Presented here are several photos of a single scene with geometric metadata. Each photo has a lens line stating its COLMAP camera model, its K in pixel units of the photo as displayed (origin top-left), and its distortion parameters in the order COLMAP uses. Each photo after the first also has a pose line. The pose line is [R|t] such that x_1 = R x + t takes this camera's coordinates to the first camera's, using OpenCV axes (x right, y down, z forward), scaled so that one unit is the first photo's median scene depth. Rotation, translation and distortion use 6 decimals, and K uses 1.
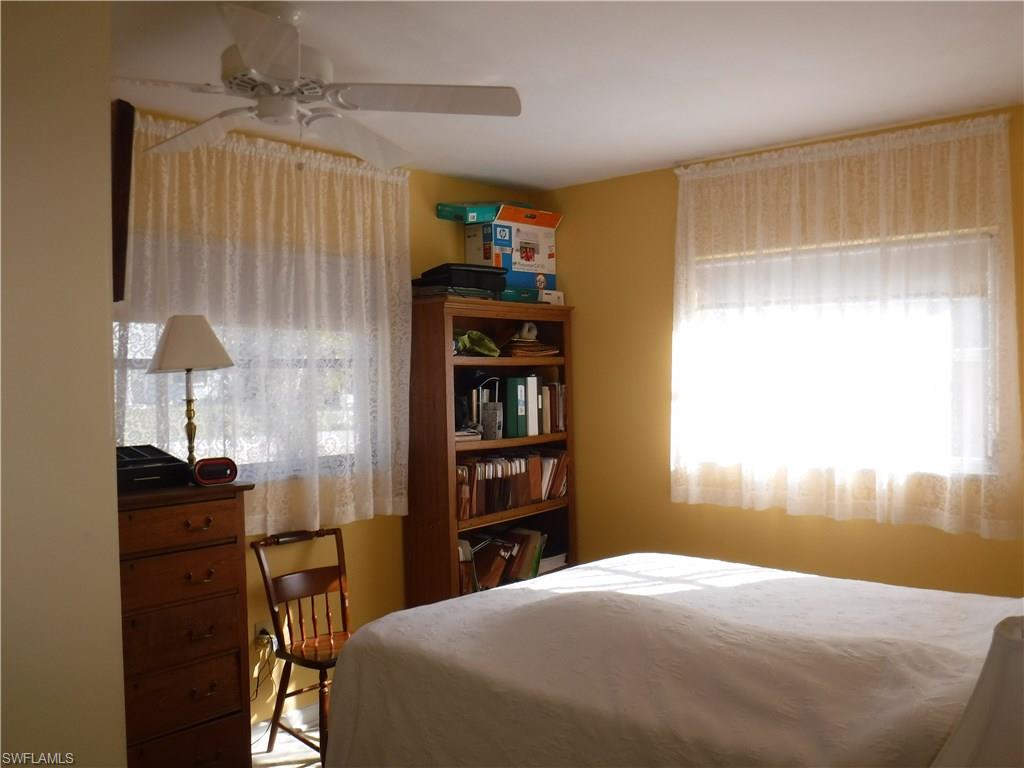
lens RADIAL K [[859.8, 0, 512.0], [0, 859.8, 384.0], [0, 0, 1]] dist [-0.080643, 0.050650]
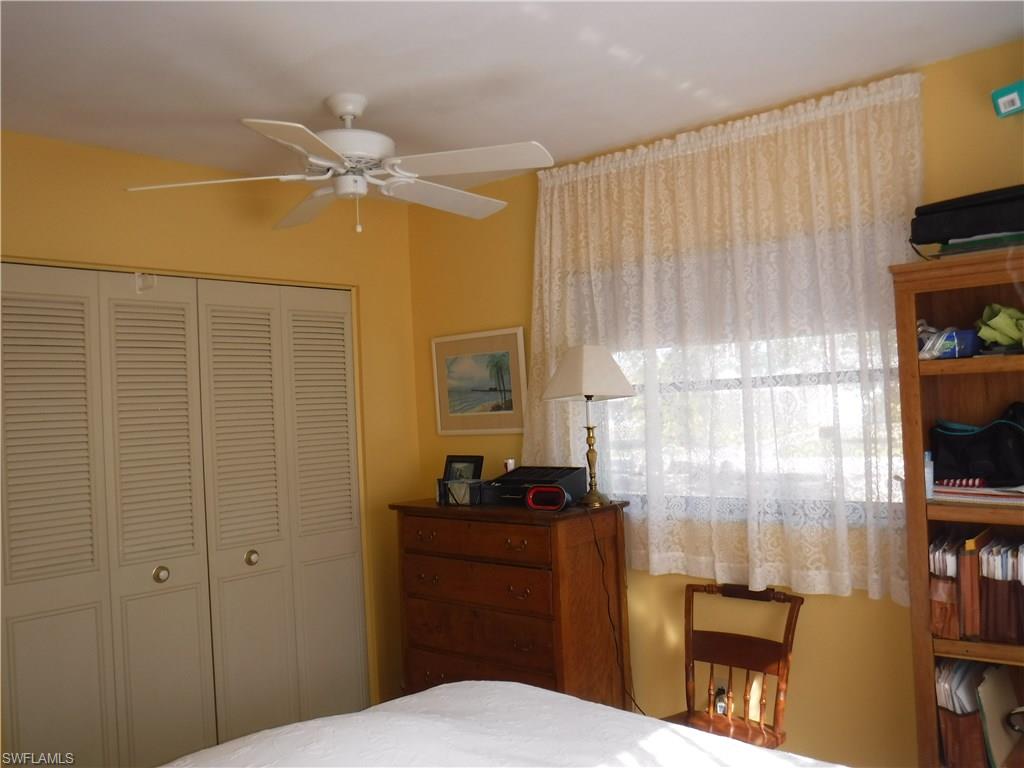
lens RADIAL K [[859.8, 0, 512.0], [0, 859.8, 384.0], [0, 0, 1]] dist [-0.080643, 0.050650]
pose [[0.003263, -0.009661, -0.999948, 0.563640], [0.036830, 0.999276, -0.009534, -0.023093], [0.999316, -0.036797, 0.003616, 0.767917]]
